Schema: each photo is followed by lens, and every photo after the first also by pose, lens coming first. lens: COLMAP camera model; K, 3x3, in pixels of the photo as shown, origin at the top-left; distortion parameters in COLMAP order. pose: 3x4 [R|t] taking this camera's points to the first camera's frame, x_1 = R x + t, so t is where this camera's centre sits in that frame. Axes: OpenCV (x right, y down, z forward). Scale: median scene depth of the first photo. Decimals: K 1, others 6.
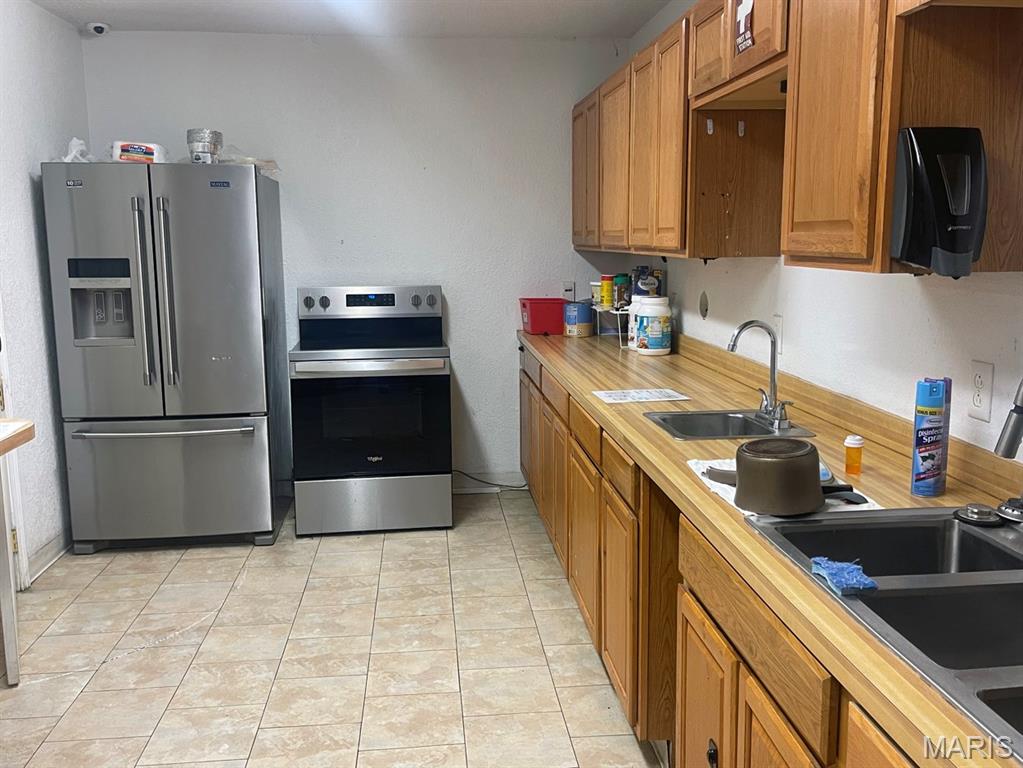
lens RADIAL K [[904.2, 0, 507.7], [0, 904.2, 375.5], [0, 0, 1]] dist [0.062059, -0.071563]
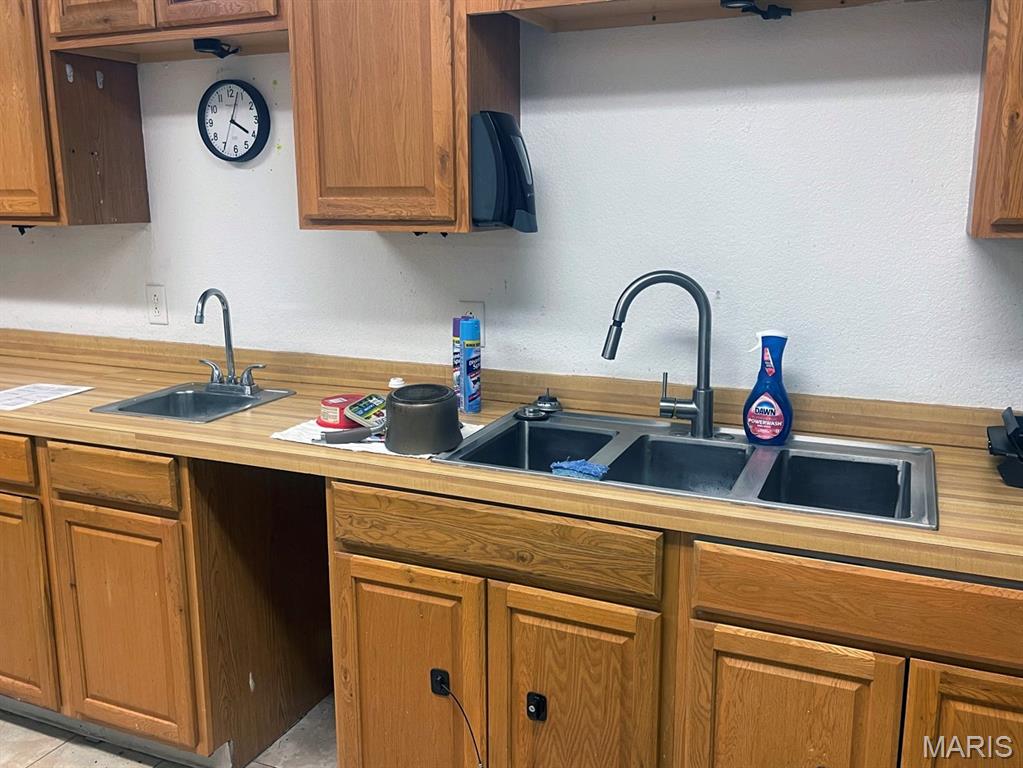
lens RADIAL K [[904.2, 0, 503.0], [0, 904.2, 373.6], [0, 0, 1]] dist [0.062059, -0.071563]
pose [[0.489798, -0.164703, 0.856137, -0.264123], [0.135873, 0.984415, 0.111647, -0.023938], [-0.861183, 0.061642, 0.504543, 0.160195]]
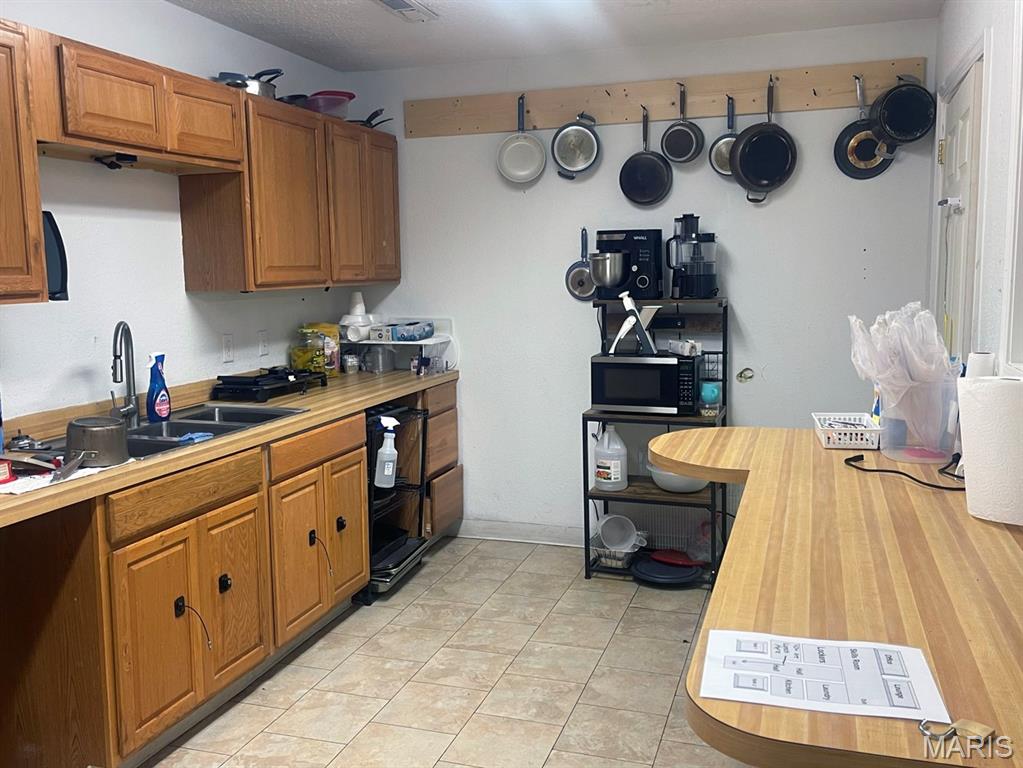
lens RADIAL K [[904.2, 0, 511.2], [0, 904.2, 378.9], [0, 0, 1]] dist [0.062059, -0.071563]
pose [[-0.917709, -0.025723, 0.396419, -0.394516], [0.085438, 0.961769, 0.260195, -0.137512], [-0.387957, 0.272652, -0.880426, 0.894242]]
